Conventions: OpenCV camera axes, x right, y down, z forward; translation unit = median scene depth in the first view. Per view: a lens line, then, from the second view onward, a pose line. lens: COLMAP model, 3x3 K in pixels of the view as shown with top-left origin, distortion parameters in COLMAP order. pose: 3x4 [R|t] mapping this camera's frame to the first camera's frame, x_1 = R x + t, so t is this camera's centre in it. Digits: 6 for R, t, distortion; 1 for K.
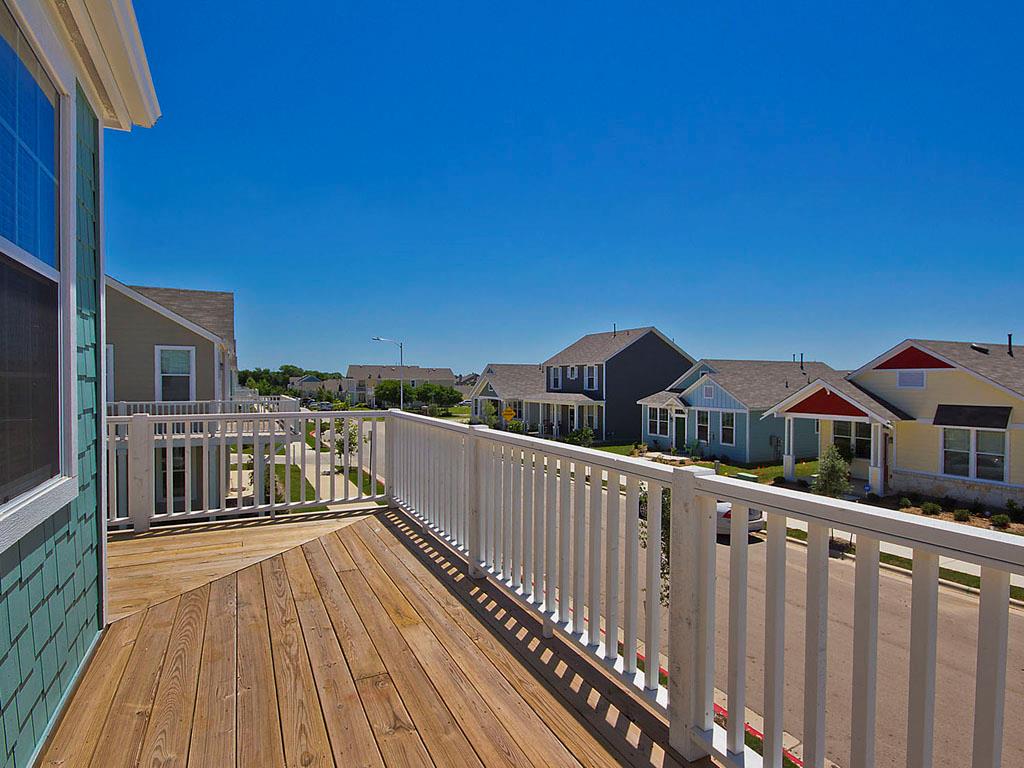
lens RADIAL K [[563.2, 0, 511.2], [0, 563.2, 385.8], [0, 0, 1]] dist [-0.004035, -0.003599]
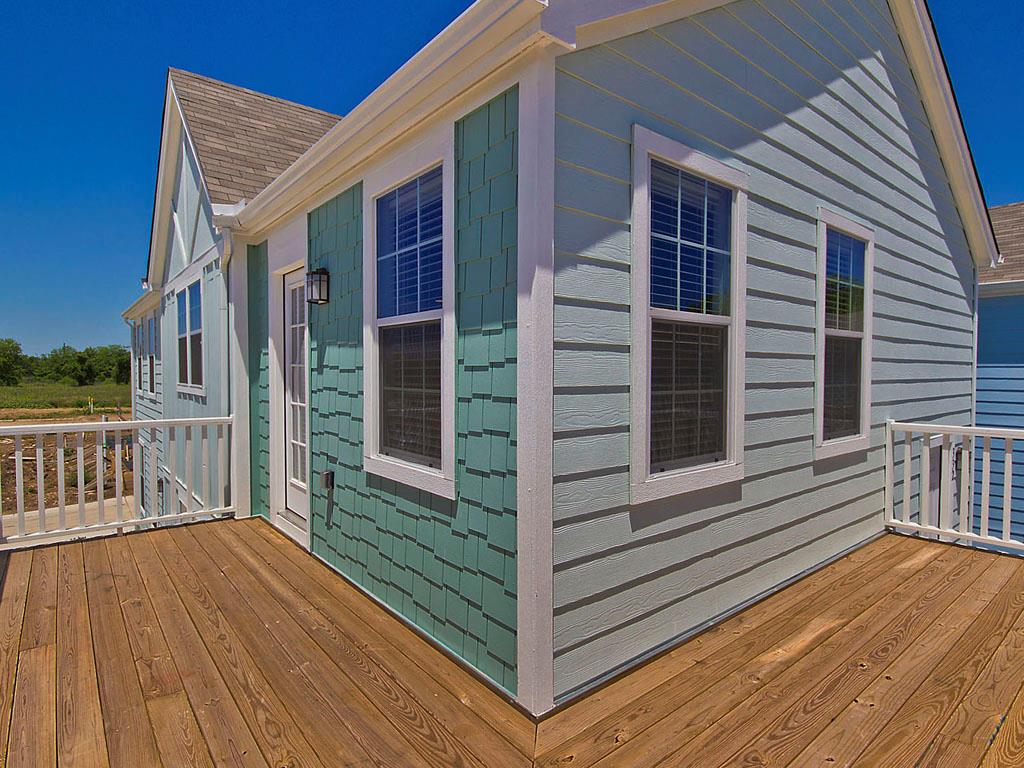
lens RADIAL K [[563.2, 0, 514.0], [0, 563.2, 384.2], [0, 0, 1]] dist [-0.004035, -0.003599]
pose [[-0.972431, 0.000210, -0.233189, -0.629190], [-0.008713, 0.999269, 0.037236, -0.079644], [0.233026, 0.038241, -0.971718, 2.129645]]
